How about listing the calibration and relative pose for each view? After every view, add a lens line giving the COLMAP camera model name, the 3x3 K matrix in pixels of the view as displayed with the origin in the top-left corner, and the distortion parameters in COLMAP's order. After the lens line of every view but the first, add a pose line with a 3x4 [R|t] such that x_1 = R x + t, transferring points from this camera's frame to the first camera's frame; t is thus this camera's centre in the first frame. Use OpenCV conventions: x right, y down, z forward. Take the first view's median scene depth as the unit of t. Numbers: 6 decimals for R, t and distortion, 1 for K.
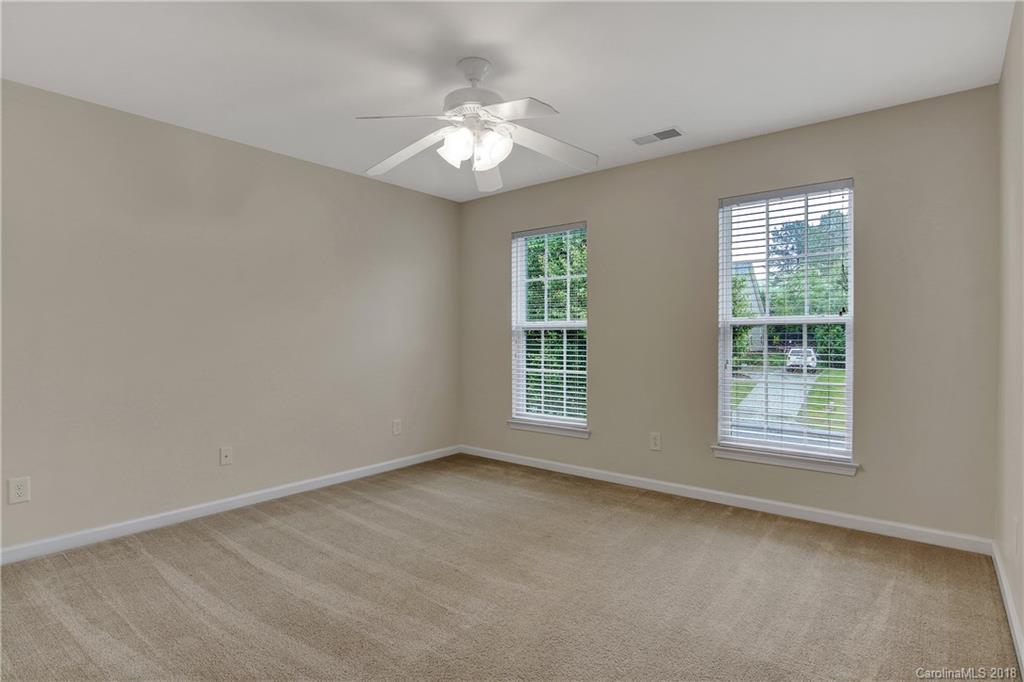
lens RADIAL K [[536.2, 0, 507.1], [0, 536.2, 344.5], [0, 0, 1]] dist [0.016015, -0.000492]
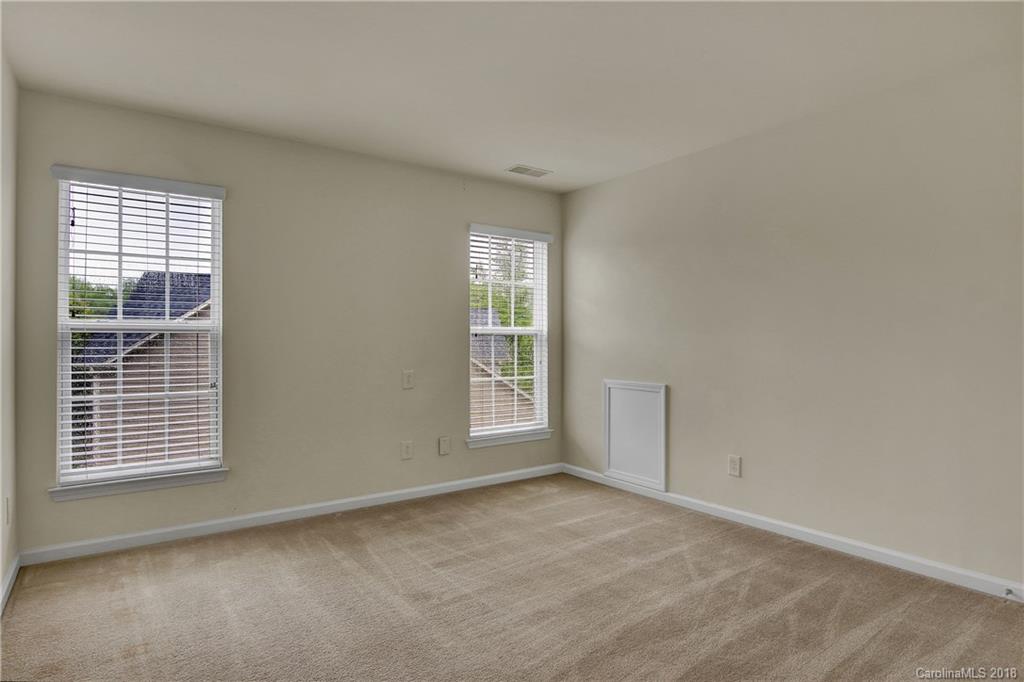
lens RADIAL K [[556.4, 0, 514.3], [0, 556.4, 344.0], [0, 0, 1]] dist [0.000446, -0.000192]
pose [[0.268366, 0.000458, 0.963317, -0.433306], [0.014539, 0.999884, -0.004525, -0.003441], [-0.963207, 0.015220, 0.268328, 0.356949]]
